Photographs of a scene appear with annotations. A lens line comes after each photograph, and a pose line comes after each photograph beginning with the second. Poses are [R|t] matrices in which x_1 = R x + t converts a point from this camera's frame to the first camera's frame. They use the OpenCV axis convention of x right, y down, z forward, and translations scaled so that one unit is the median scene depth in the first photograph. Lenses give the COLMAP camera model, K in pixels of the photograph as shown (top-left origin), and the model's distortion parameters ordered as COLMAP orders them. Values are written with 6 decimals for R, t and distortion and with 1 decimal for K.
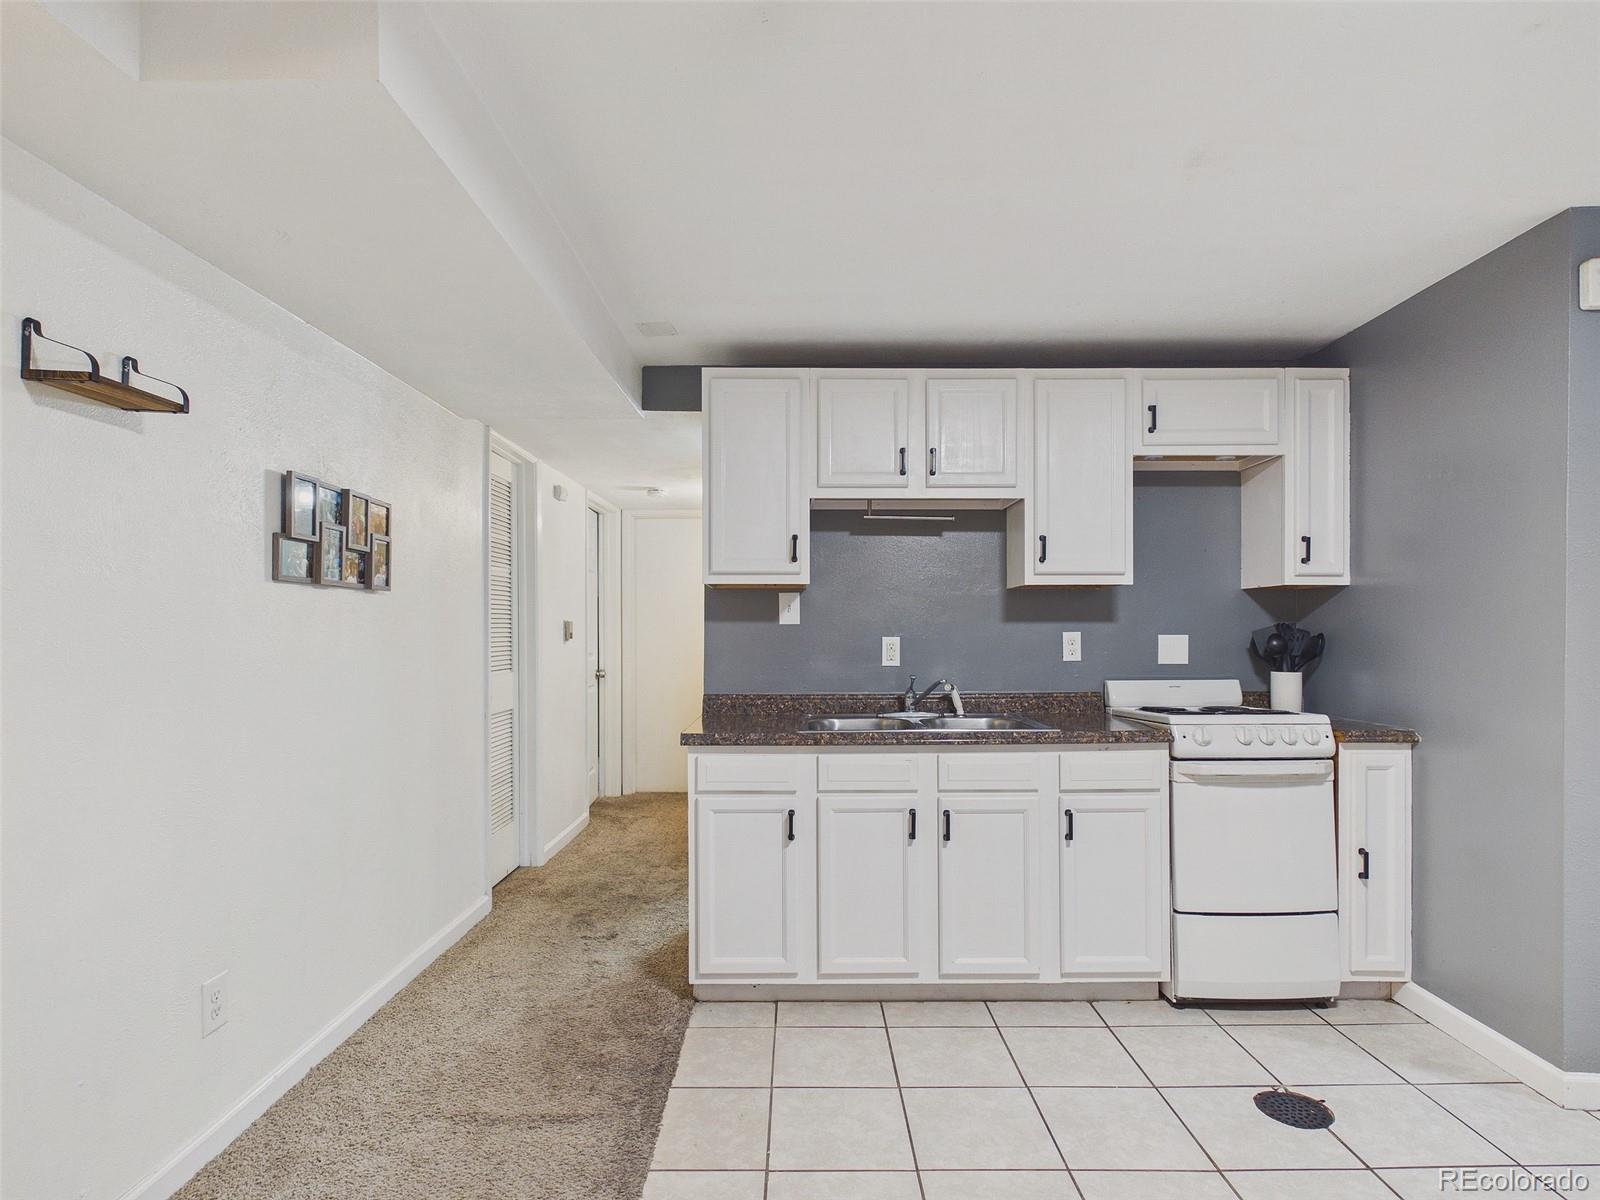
lens RADIAL K [[840.4, 0, 800.5], [0, 840.4, 636.4], [0, 0, 1]] dist [0.004338, 0.001439]
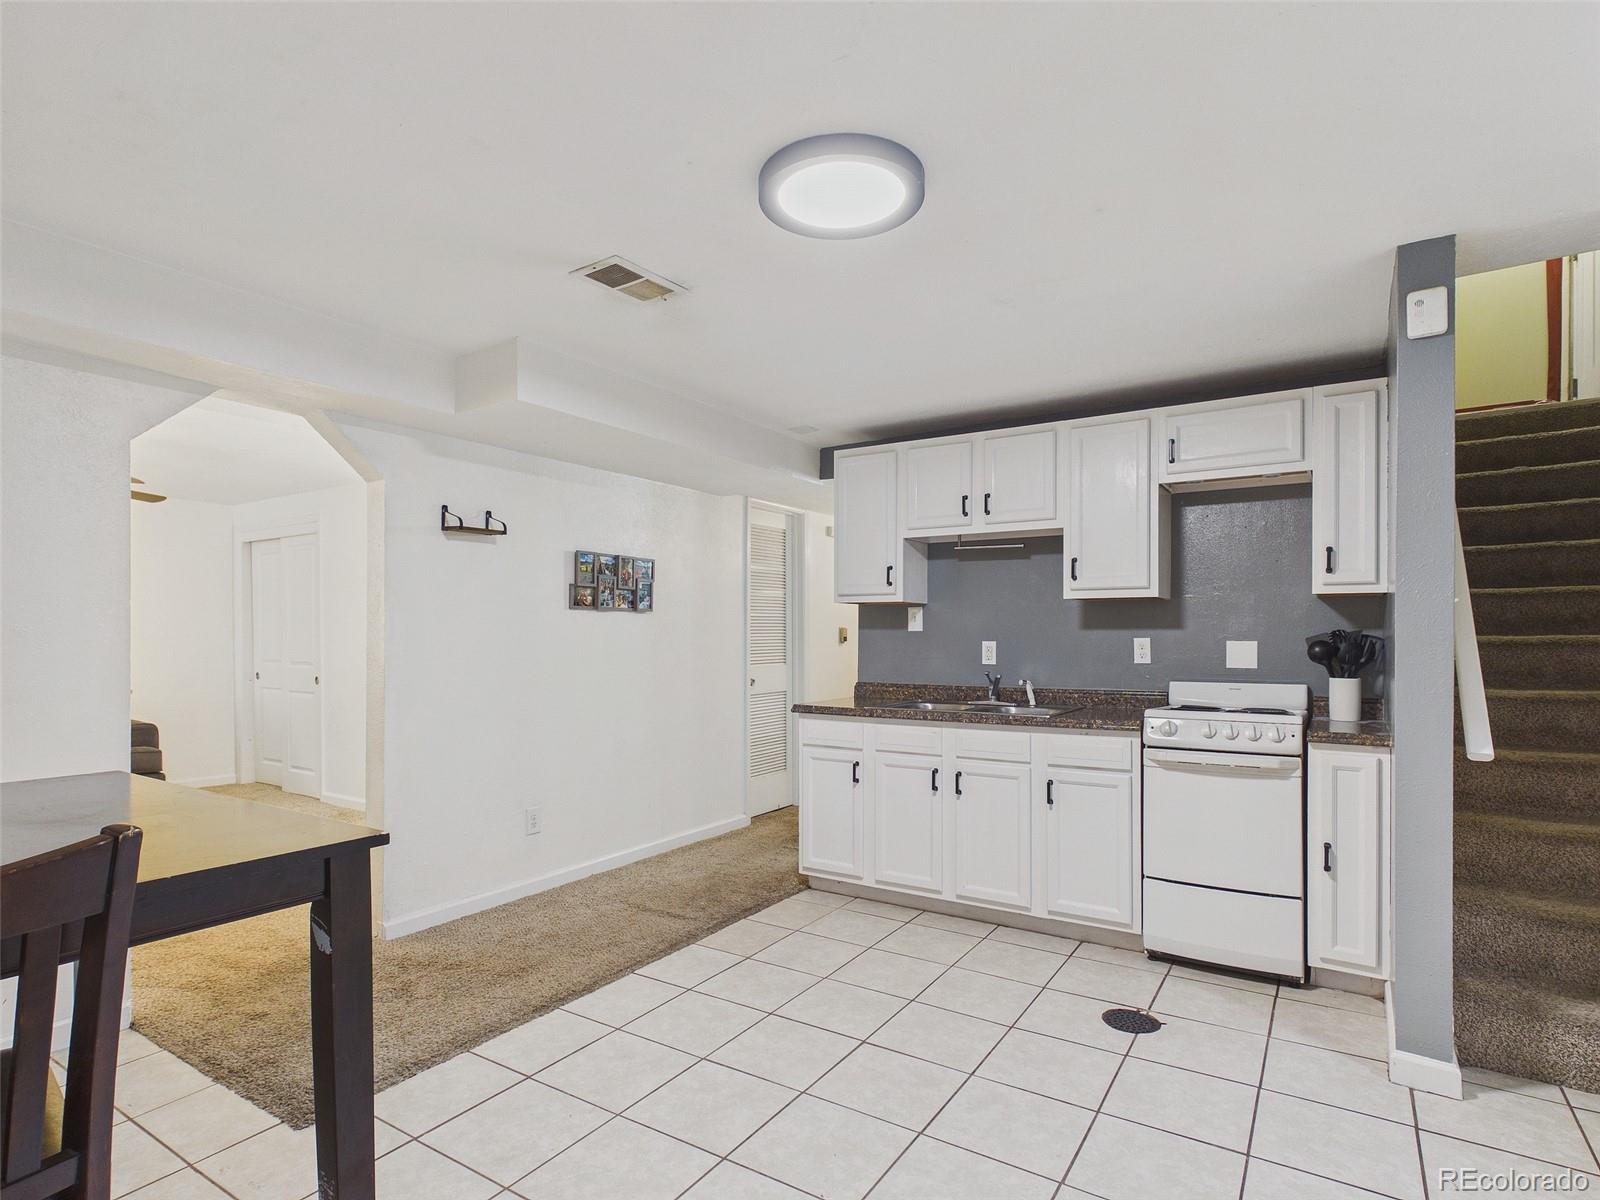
lens RADIAL K [[840.4, 0, 800.5], [0, 840.4, 636.4], [0, 0, 1]] dist [0.004338, 0.001439]
pose [[0.840131, 0.003301, -0.542374, 0.637087], [-0.005675, 0.999980, -0.002706, -0.001747], [0.542354, 0.005351, 0.840133, -0.236273]]
